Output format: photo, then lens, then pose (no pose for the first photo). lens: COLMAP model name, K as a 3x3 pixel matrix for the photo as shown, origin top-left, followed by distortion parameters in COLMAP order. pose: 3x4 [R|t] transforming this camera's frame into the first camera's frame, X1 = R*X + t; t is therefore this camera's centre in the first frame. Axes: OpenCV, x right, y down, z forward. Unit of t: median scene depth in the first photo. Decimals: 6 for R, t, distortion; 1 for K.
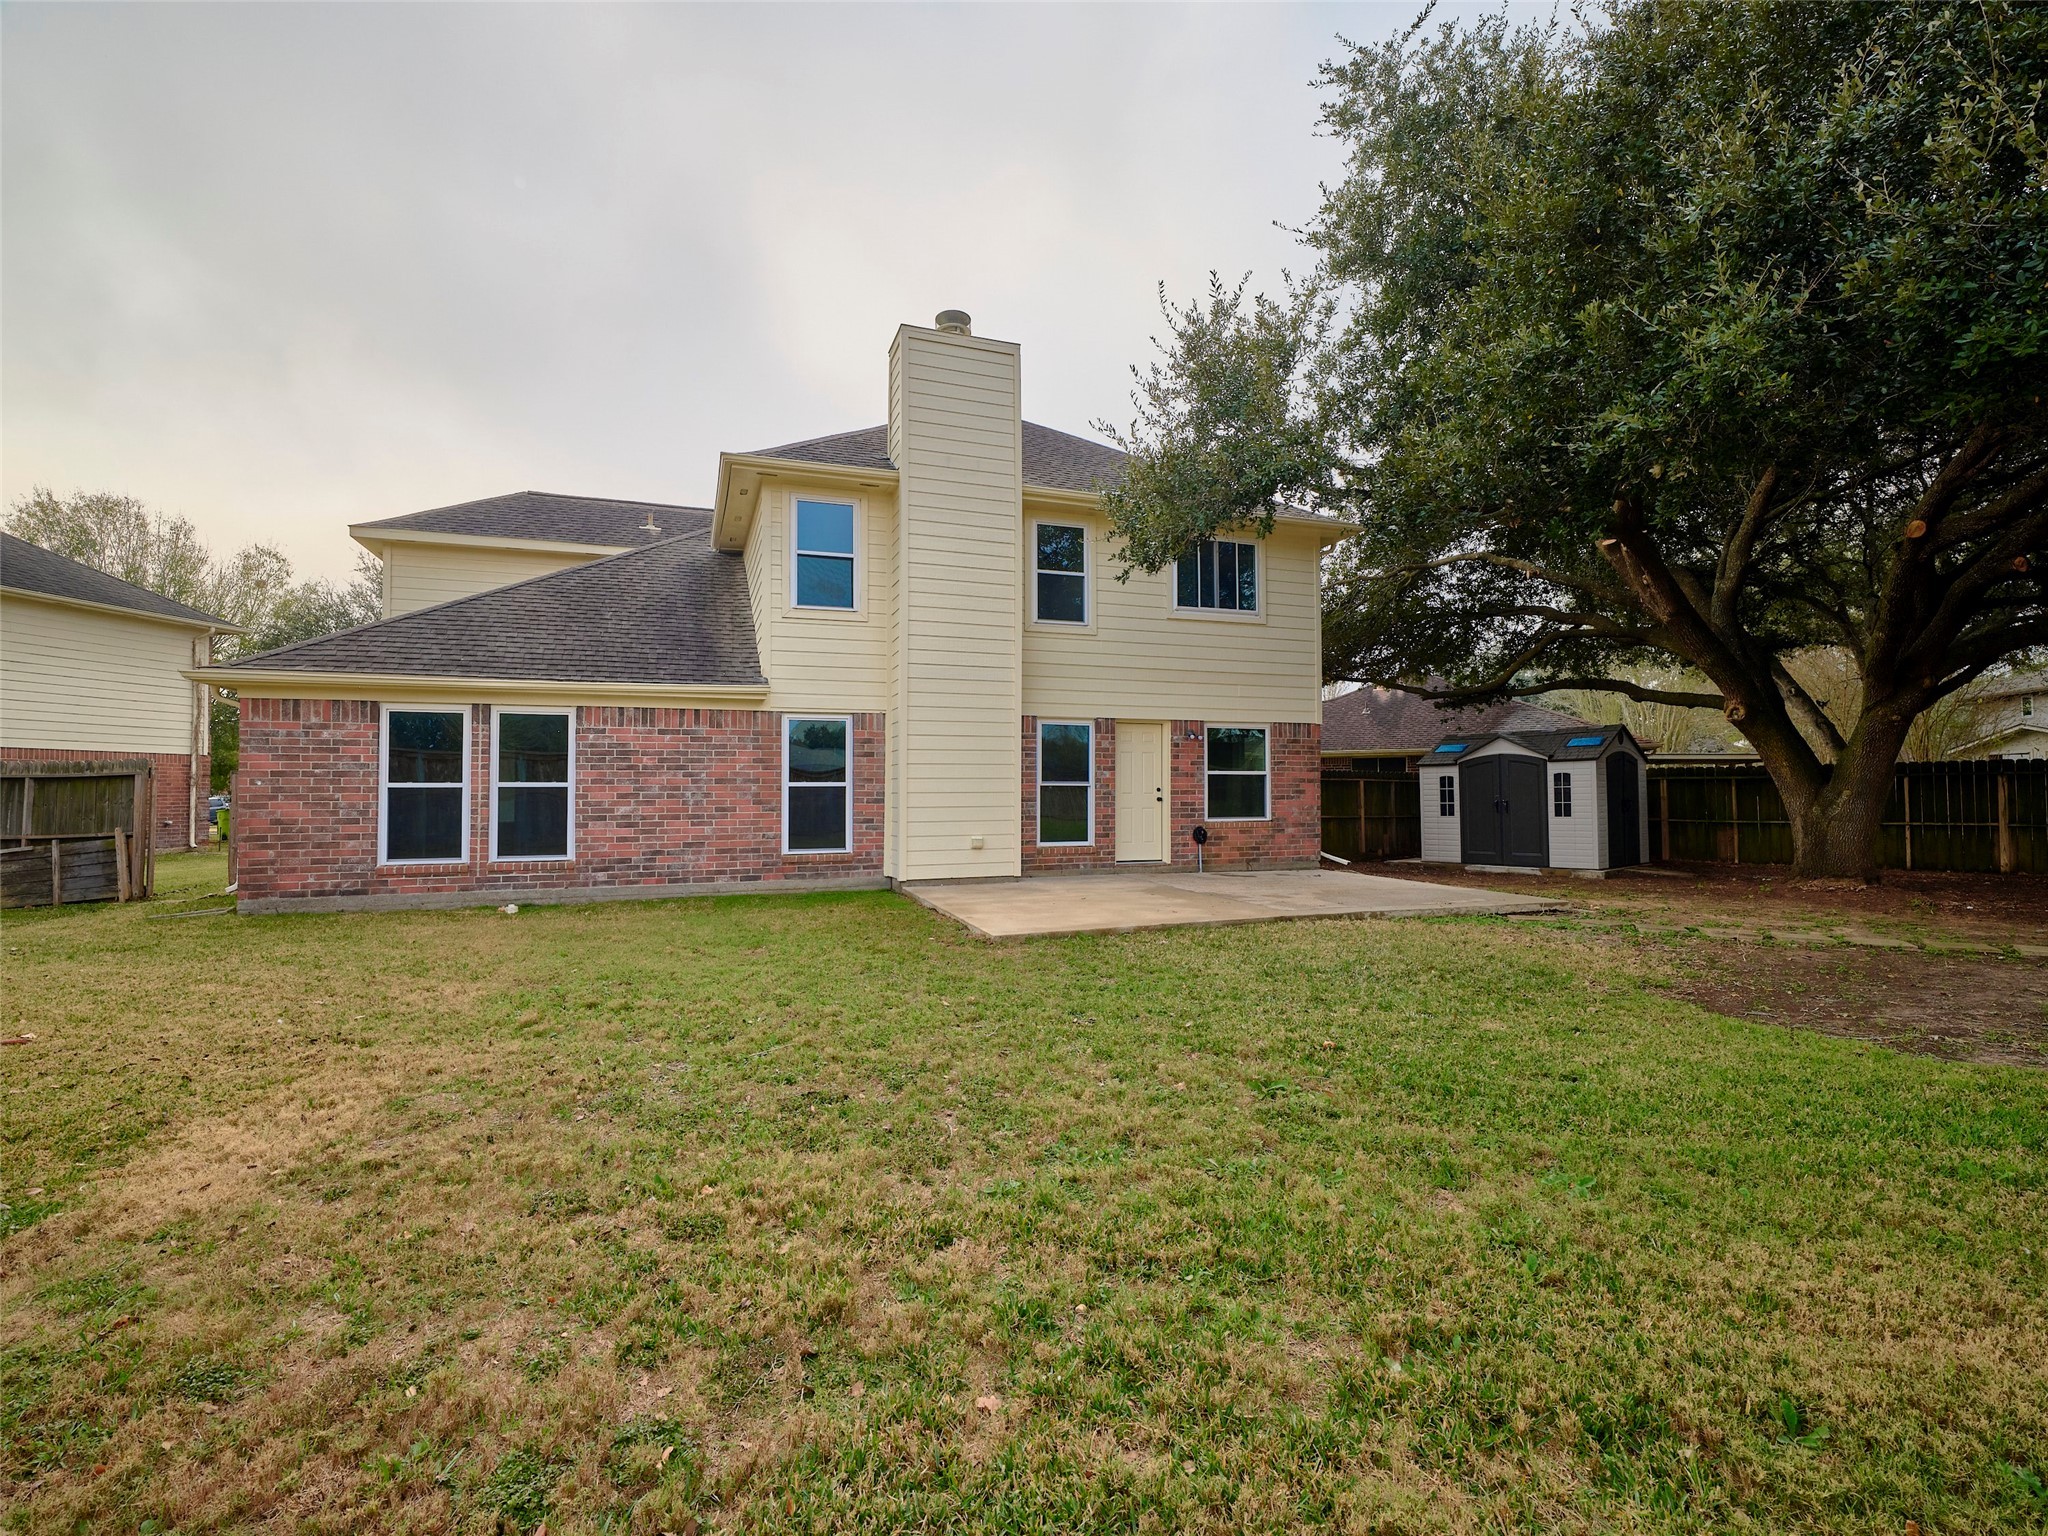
lens RADIAL K [[914.7, 0, 1029.6], [0, 914.7, 771.9], [0, 0, 1]] dist [-0.003135, -0.000262]
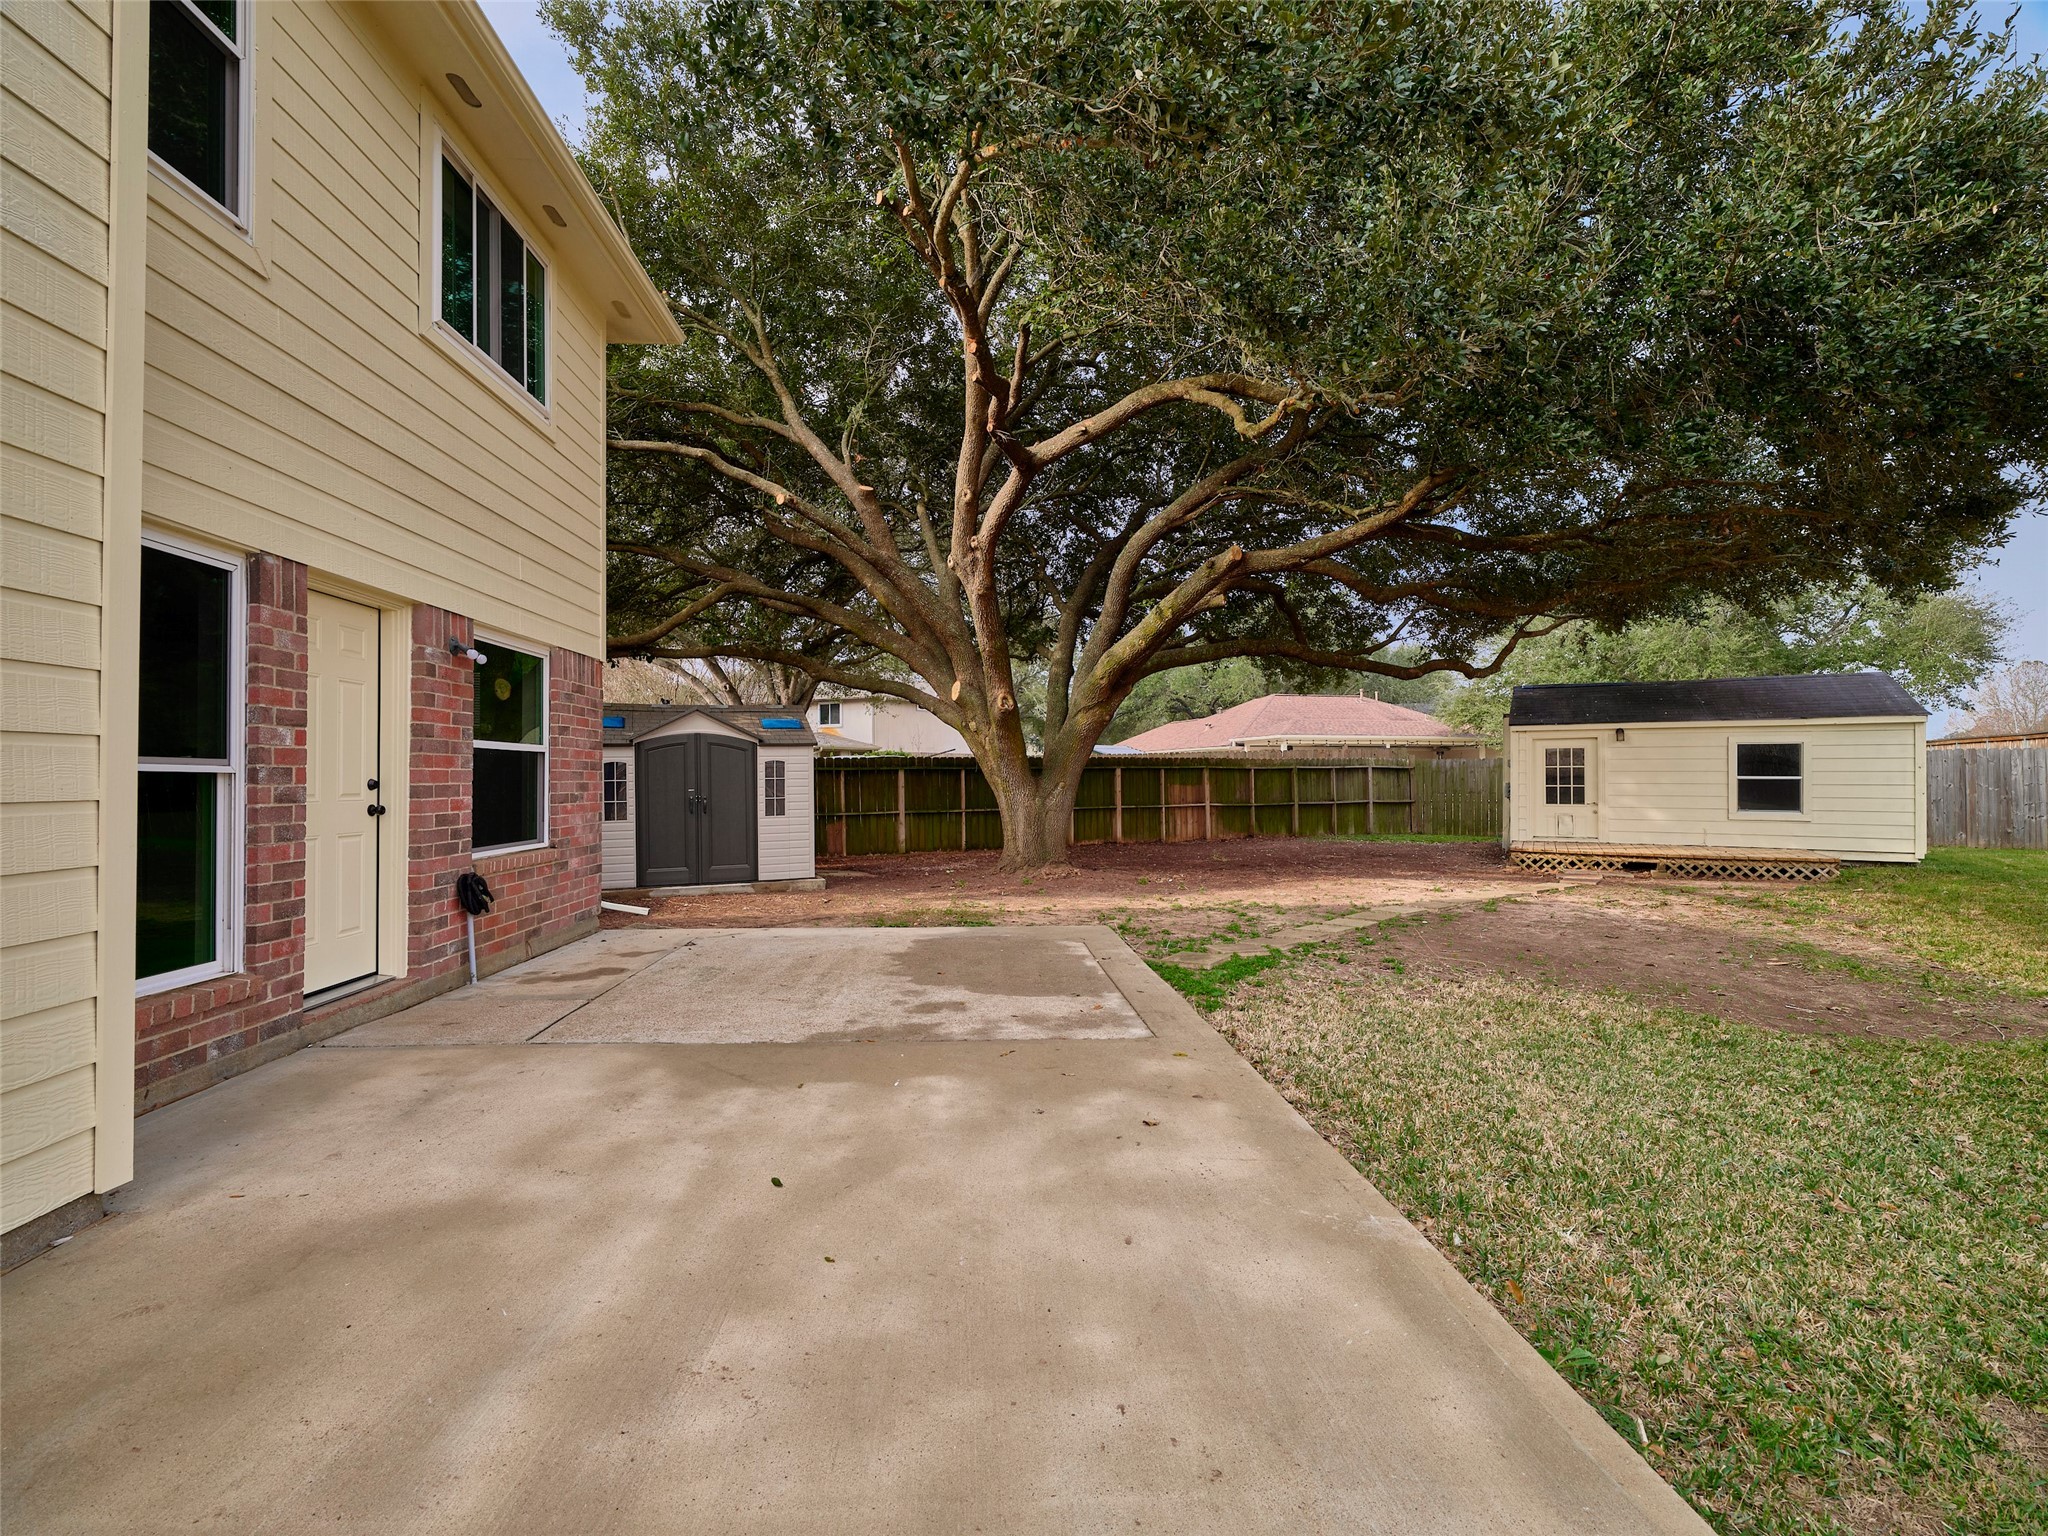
lens RADIAL K [[914.7, 0, 1018.2], [0, 914.7, 776.6], [0, 0, 1]] dist [-0.003135, -0.000262]
pose [[0.281617, 0.002800, 0.959523, -0.164944], [-0.017291, 0.999848, 0.002157, 0.012699], [-0.959371, -0.017198, 0.281622, 0.756174]]
